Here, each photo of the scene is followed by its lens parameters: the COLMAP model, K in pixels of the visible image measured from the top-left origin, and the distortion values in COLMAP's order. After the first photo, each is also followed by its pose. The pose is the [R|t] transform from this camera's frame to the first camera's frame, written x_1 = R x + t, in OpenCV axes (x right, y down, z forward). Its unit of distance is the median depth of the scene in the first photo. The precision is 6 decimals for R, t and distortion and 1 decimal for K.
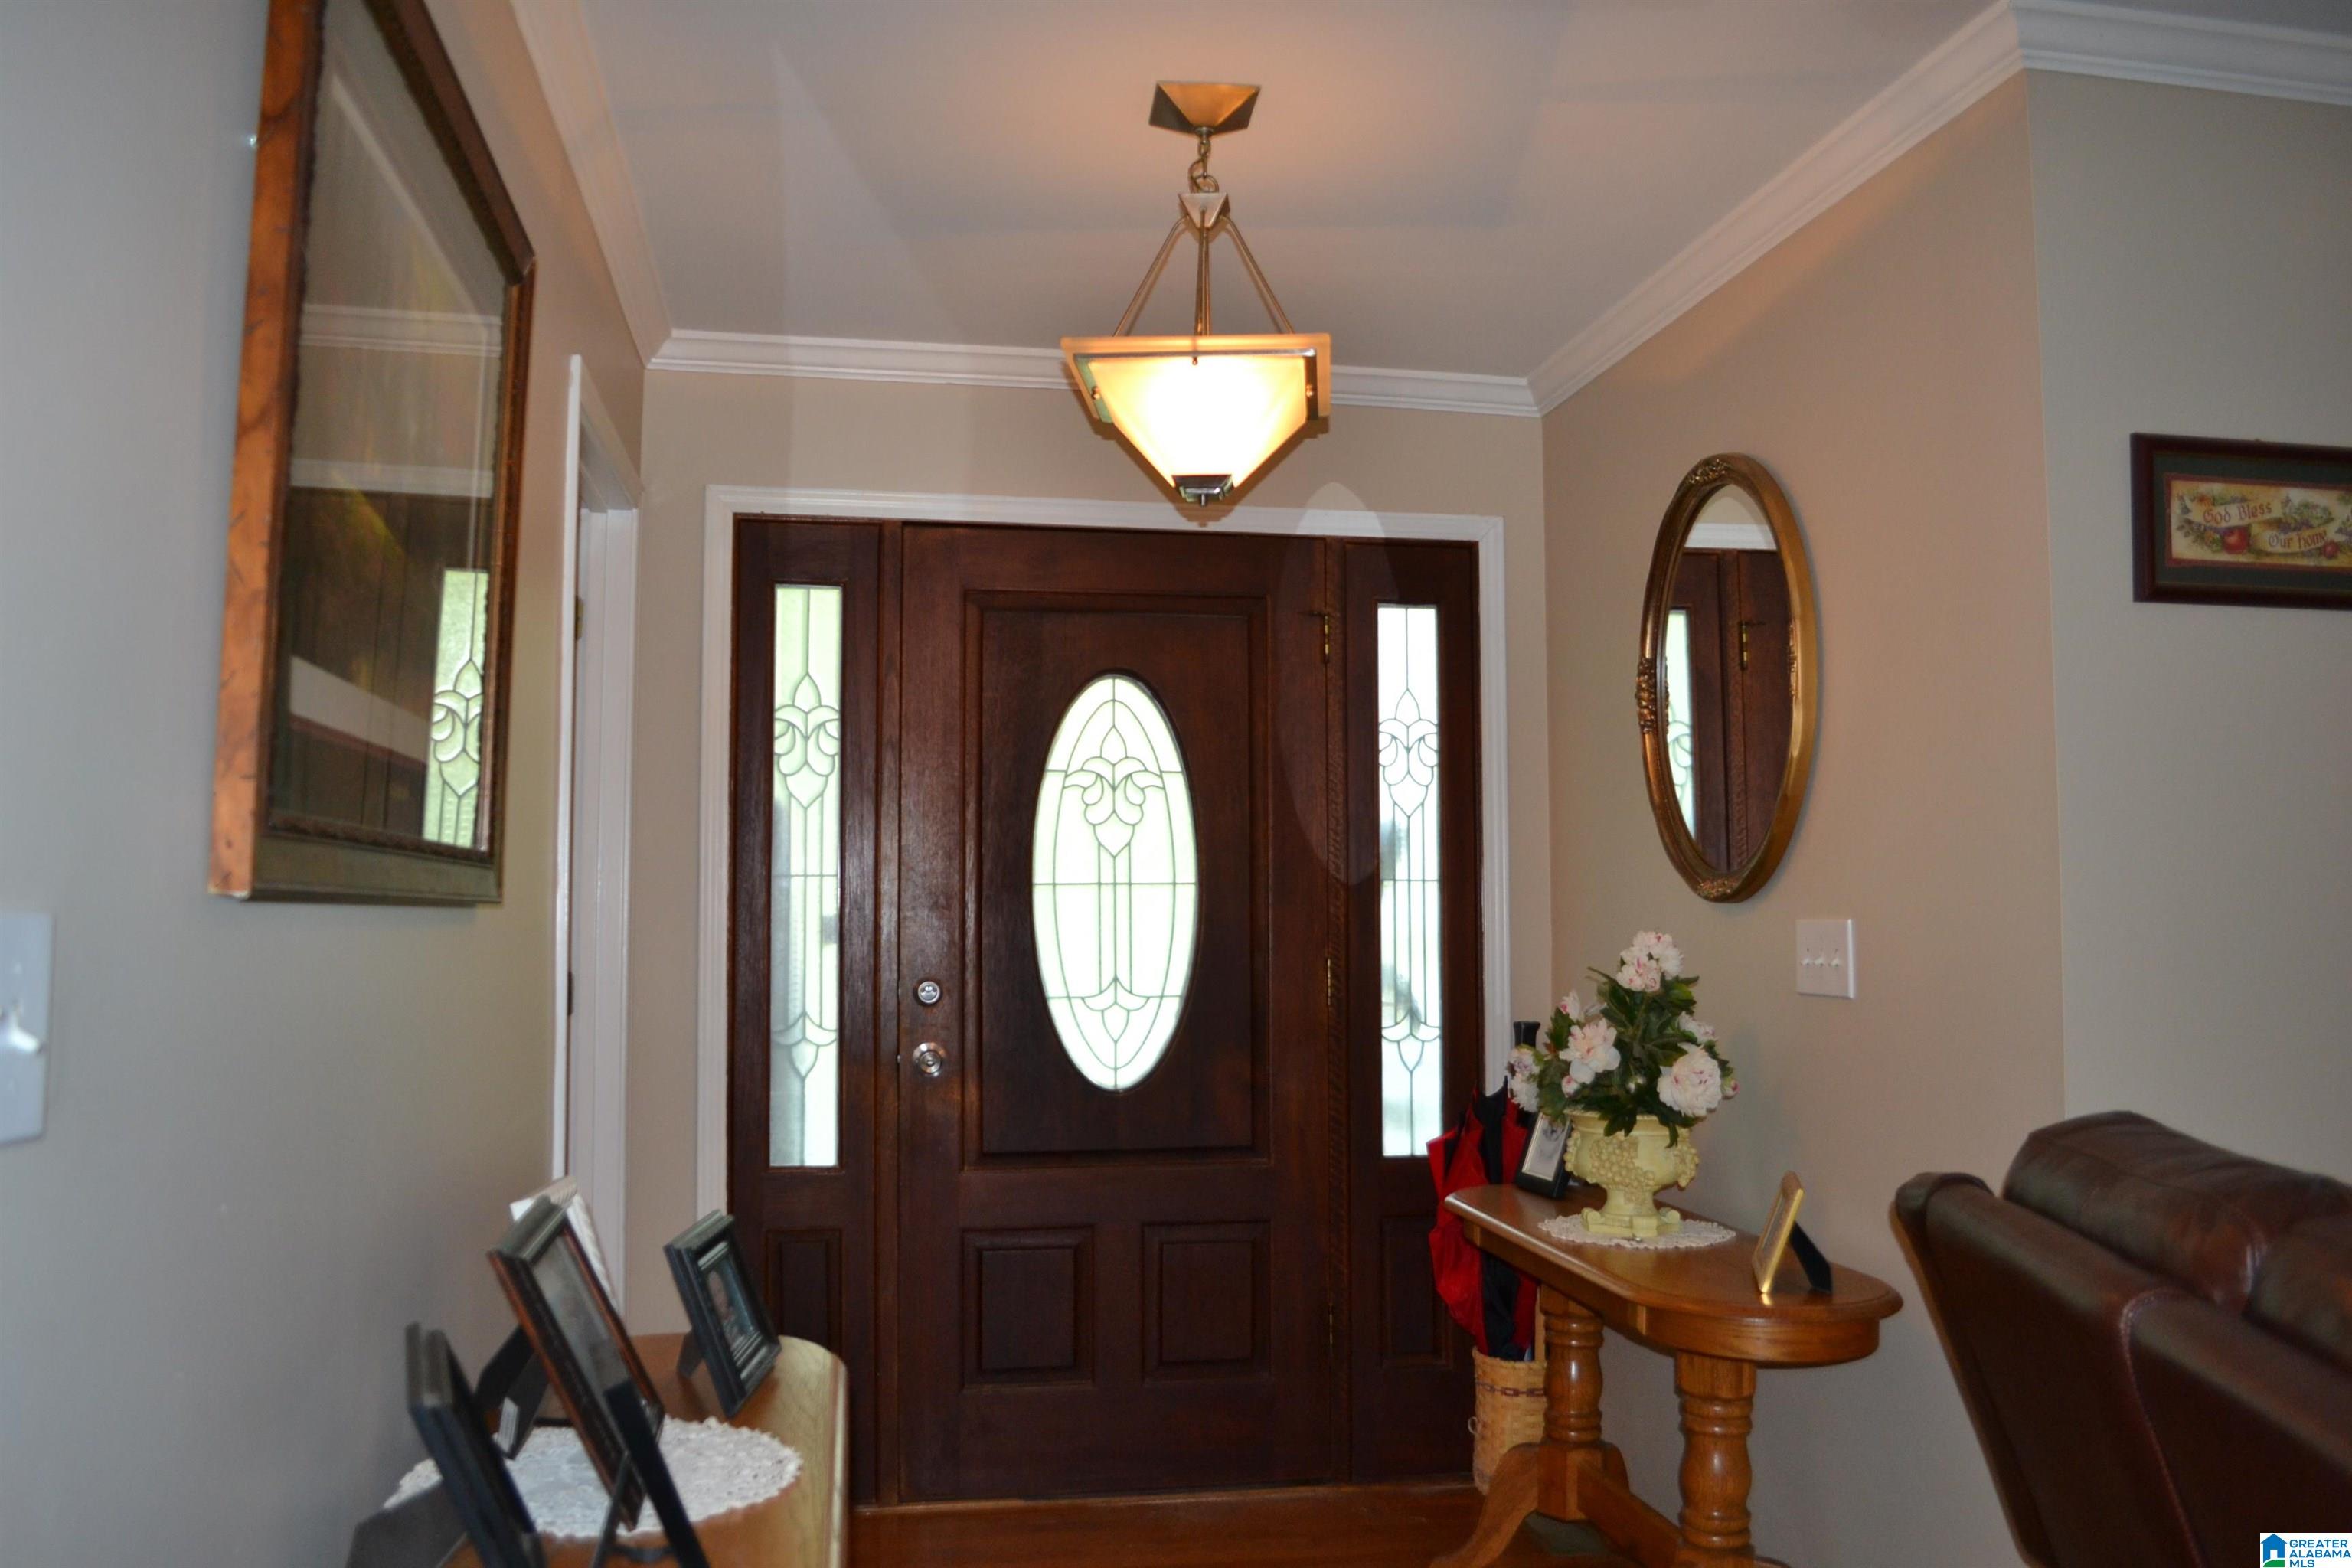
lens RADIAL K [[1883.0, 0, 1177.7], [0, 1883.0, 780.1], [0, 0, 1]] dist [-0.079711, 0.013548]
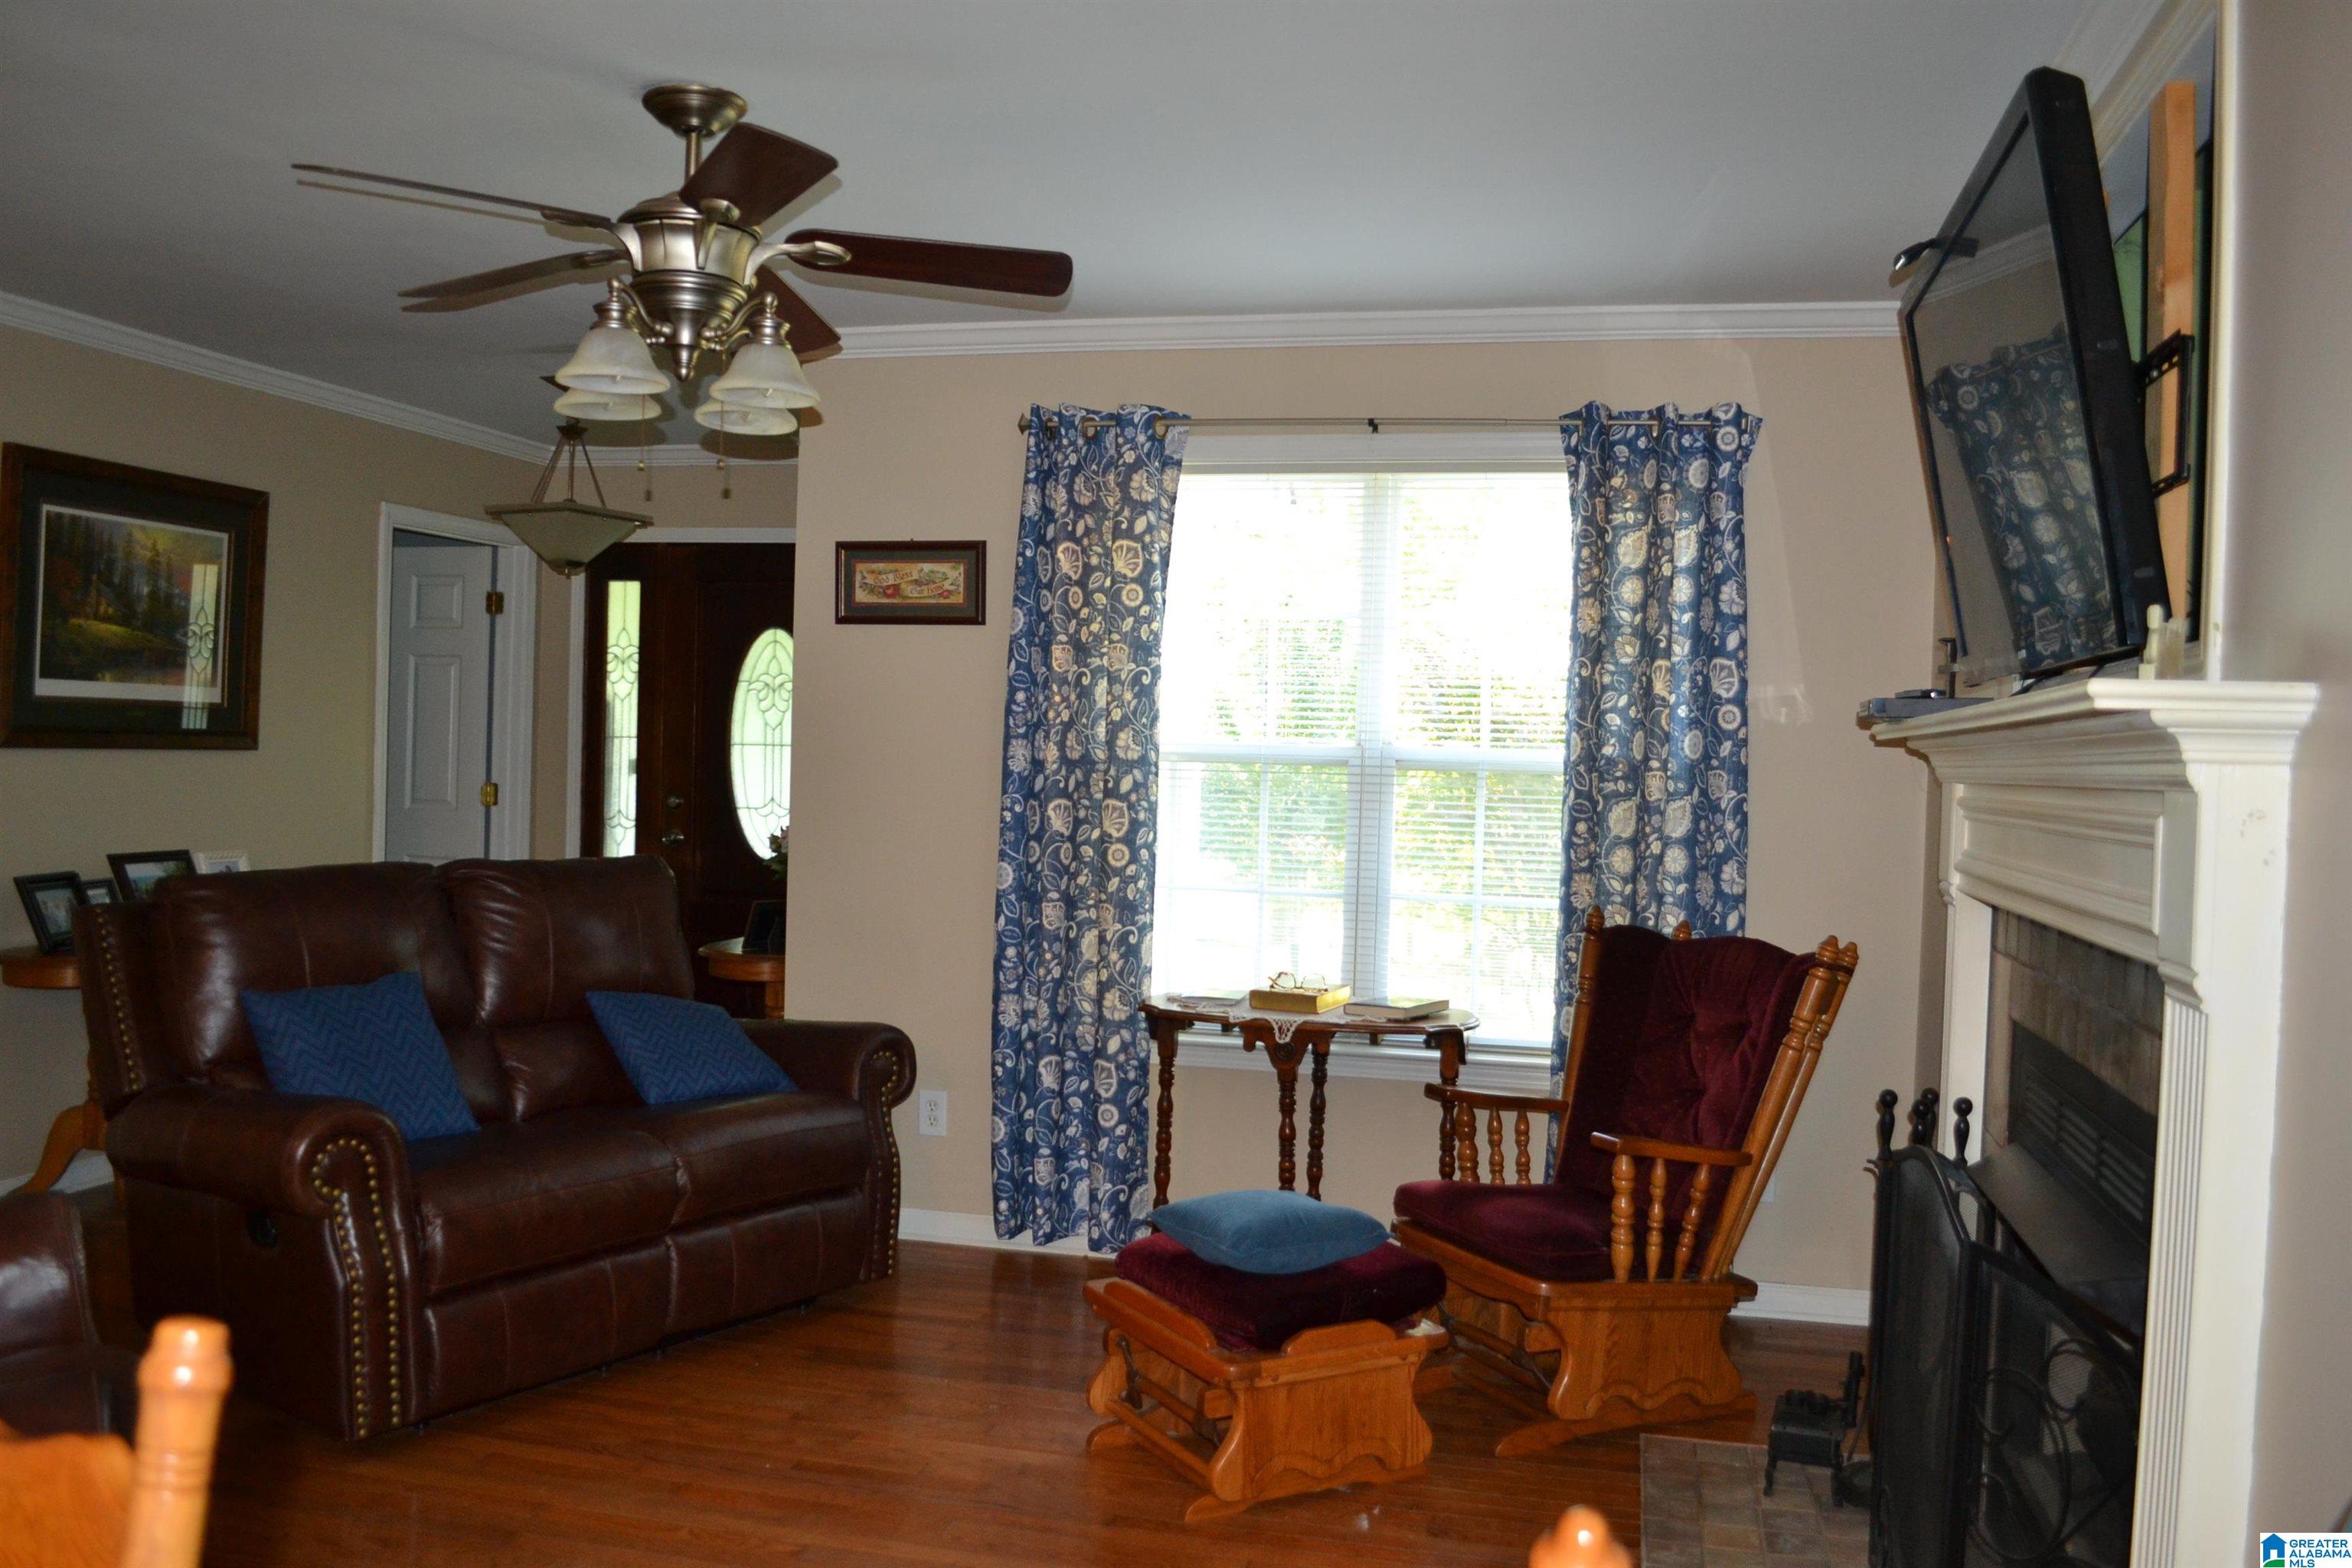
lens RADIAL K [[1883.0, 0, 1185.9], [0, 1883.0, 782.0], [0, 0, 1]] dist [-0.079711, 0.013548]
pose [[0.915336, 0.033319, -0.401311, 1.057594], [0.000594, 0.996458, 0.084086, -0.059814], [0.402691, -0.077205, 0.912074, -0.466822]]
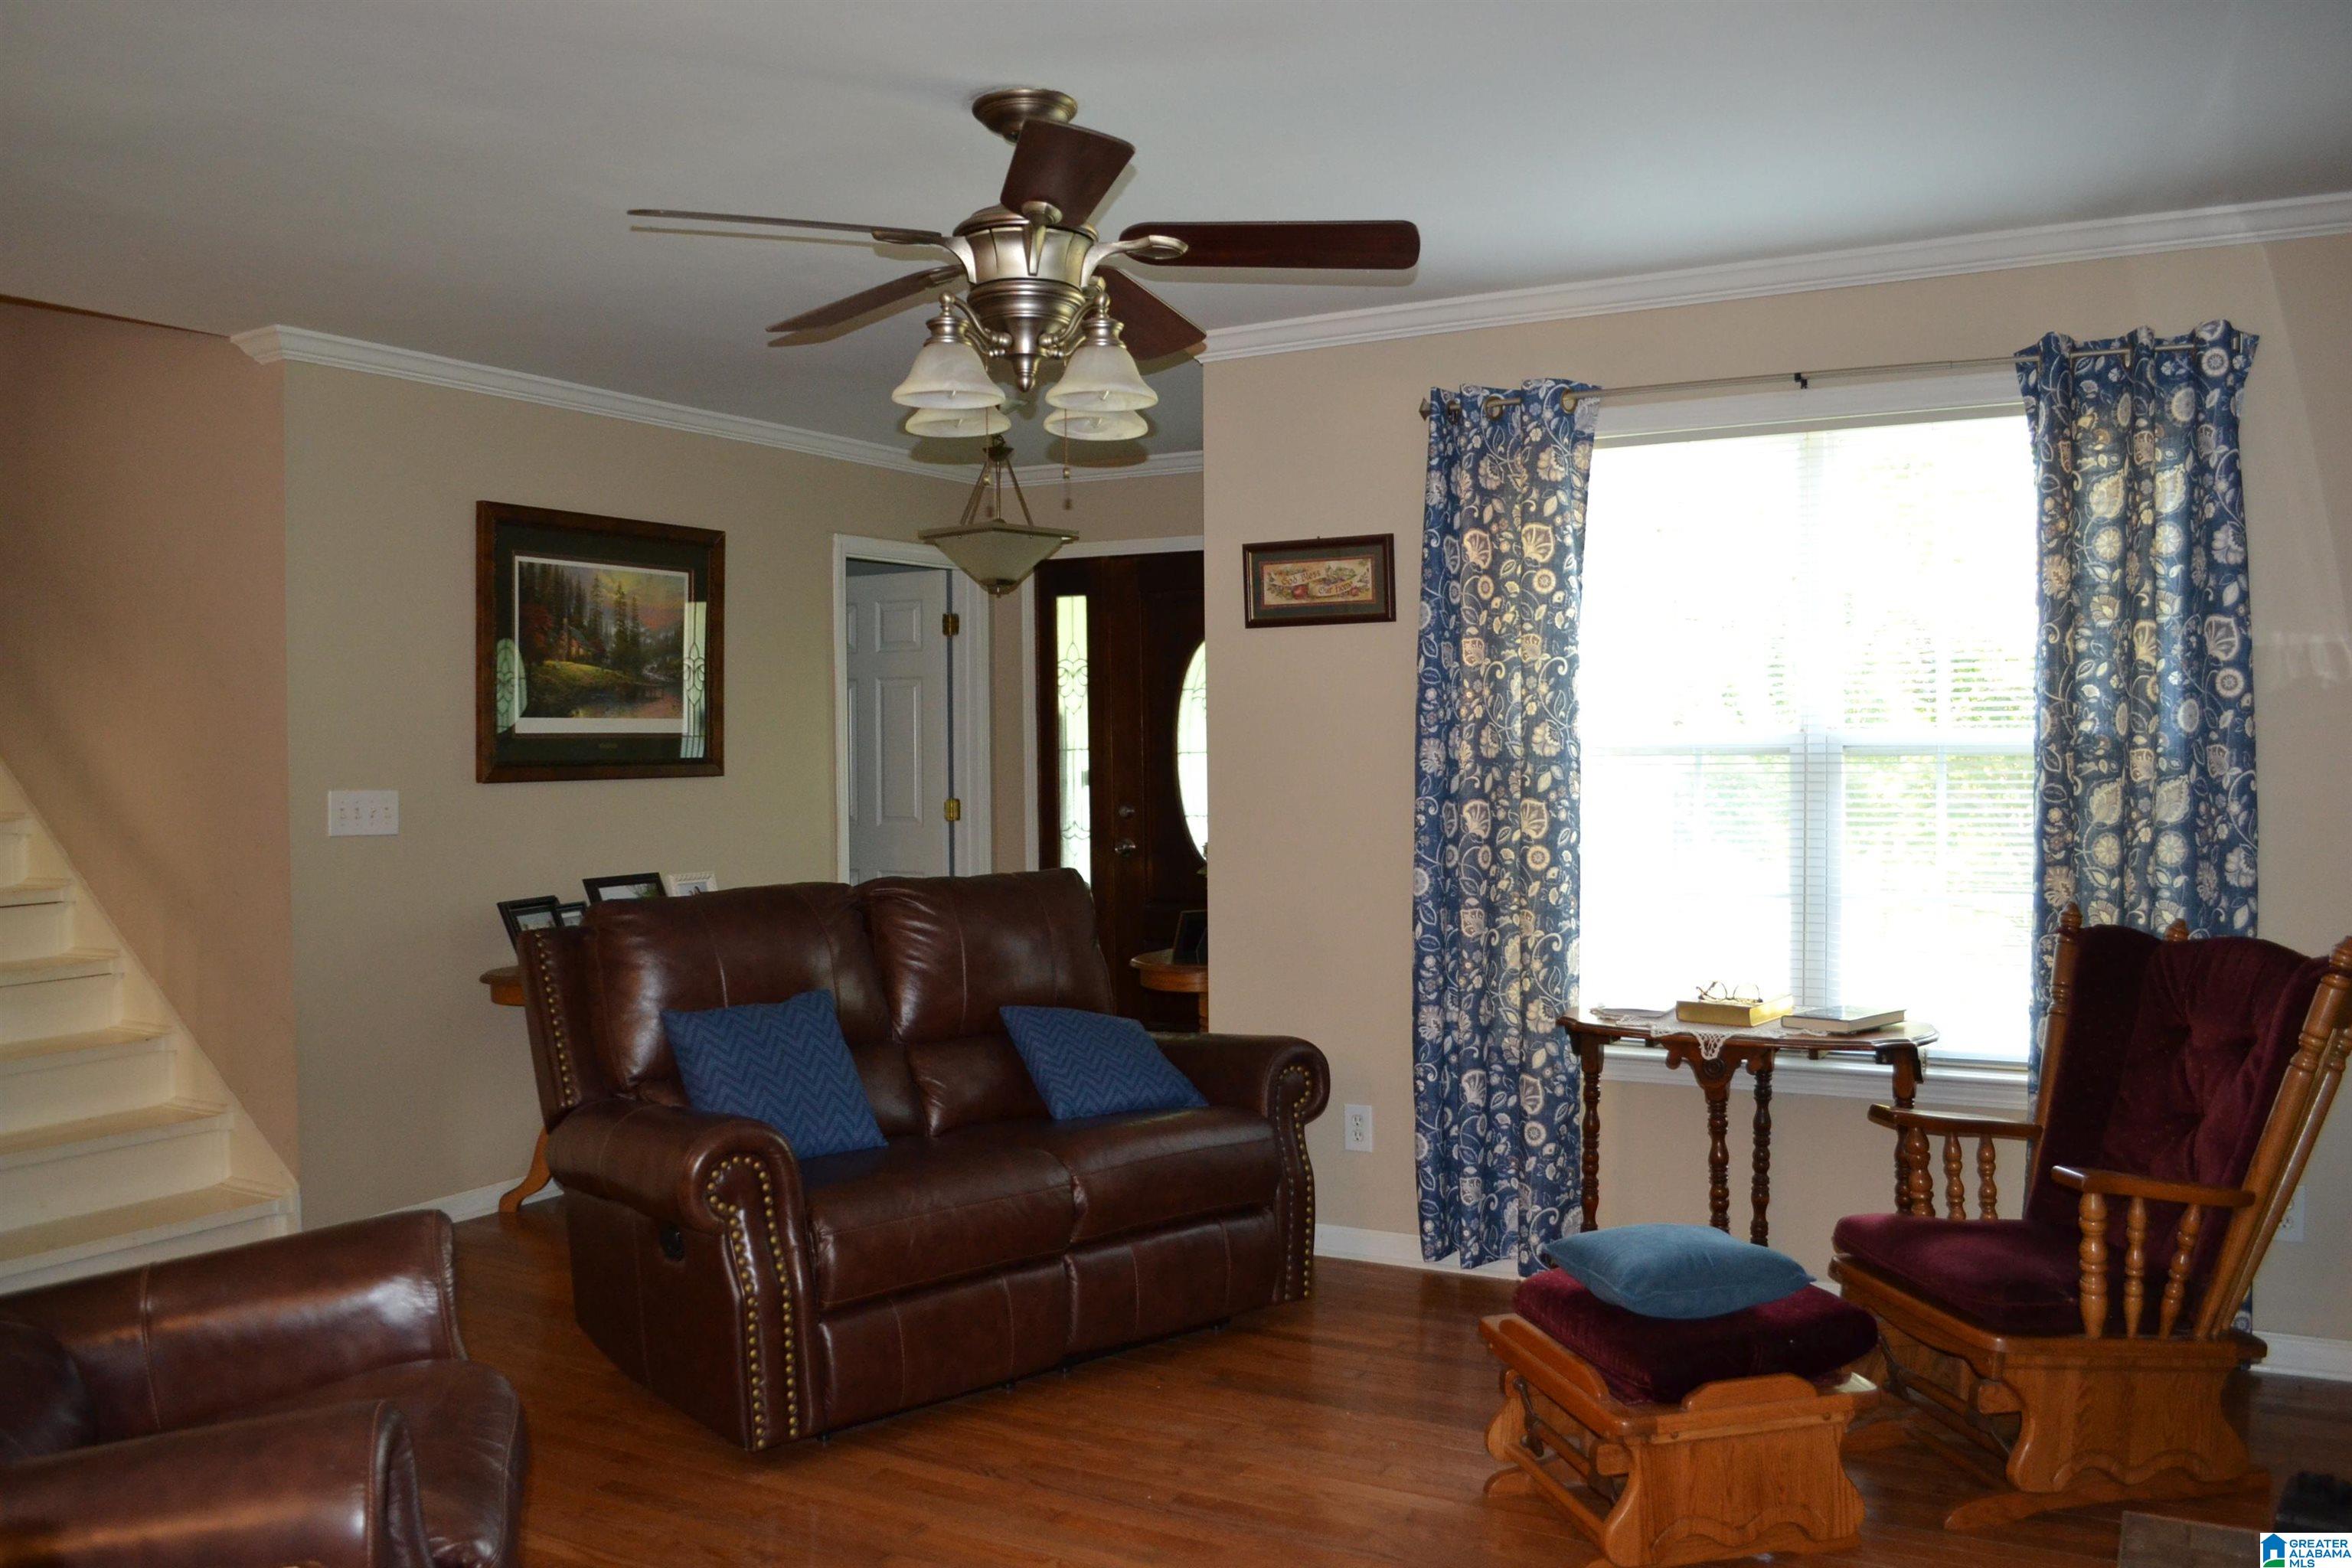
lens RADIAL K [[1883.0, 0, 1190.1], [0, 1883.0, 786.5], [0, 0, 1]] dist [-0.079711, 0.013548]
pose [[0.775932, 0.006928, -0.630779, 1.087317], [0.056540, 0.995151, 0.080480, -0.057861], [0.628278, -0.098111, 0.771778, -0.392258]]
